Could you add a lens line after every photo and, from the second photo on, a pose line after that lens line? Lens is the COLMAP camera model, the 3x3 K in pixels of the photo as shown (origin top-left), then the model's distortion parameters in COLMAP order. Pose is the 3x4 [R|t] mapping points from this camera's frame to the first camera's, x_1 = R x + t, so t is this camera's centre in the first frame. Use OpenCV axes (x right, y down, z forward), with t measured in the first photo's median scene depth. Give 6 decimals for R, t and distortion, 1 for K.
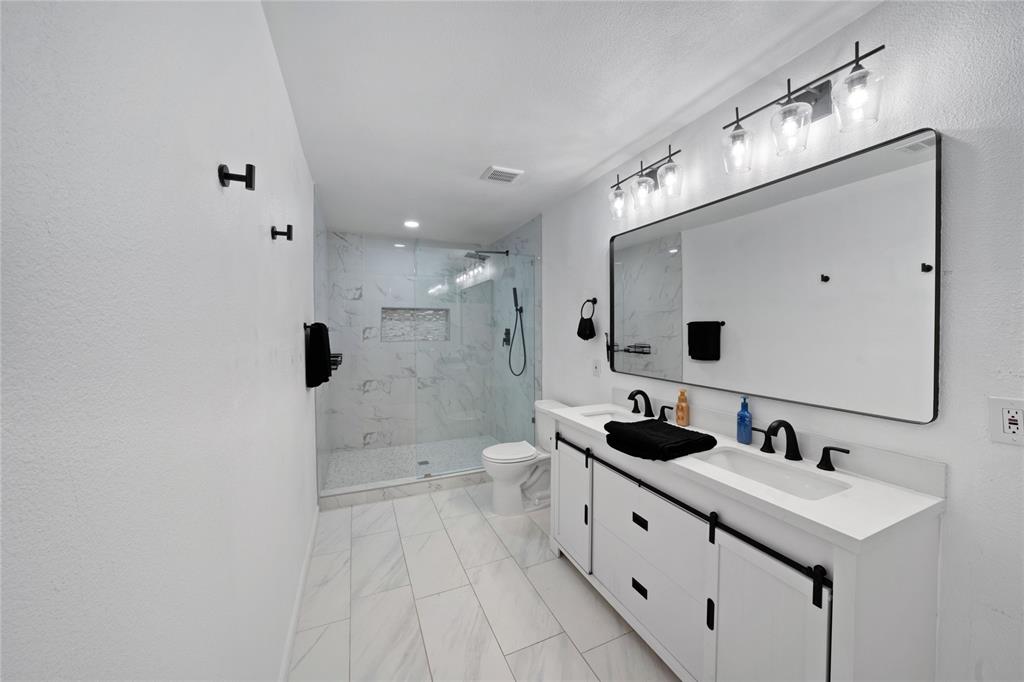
lens RADIAL K [[361.0, 0, 512.6], [0, 361.0, 335.7], [0, 0, 1]] dist [-0.033709, -0.000005]
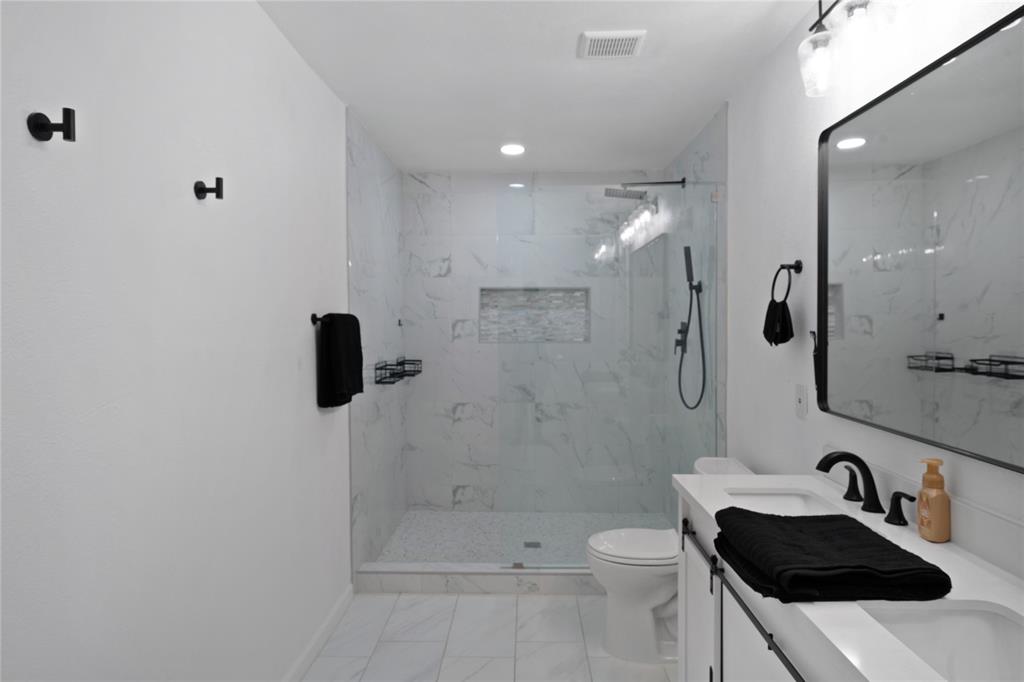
lens RADIAL K [[625.3, 0, 512.0], [0, 625.3, 341.0], [0, 0, 1]] dist [0.005229, 0.000720]
pose [[0.907125, 0.013633, -0.420640, 0.174126], [-0.008867, 0.999872, 0.013284, -0.001424], [0.420767, -0.008320, 0.907130, 0.038957]]
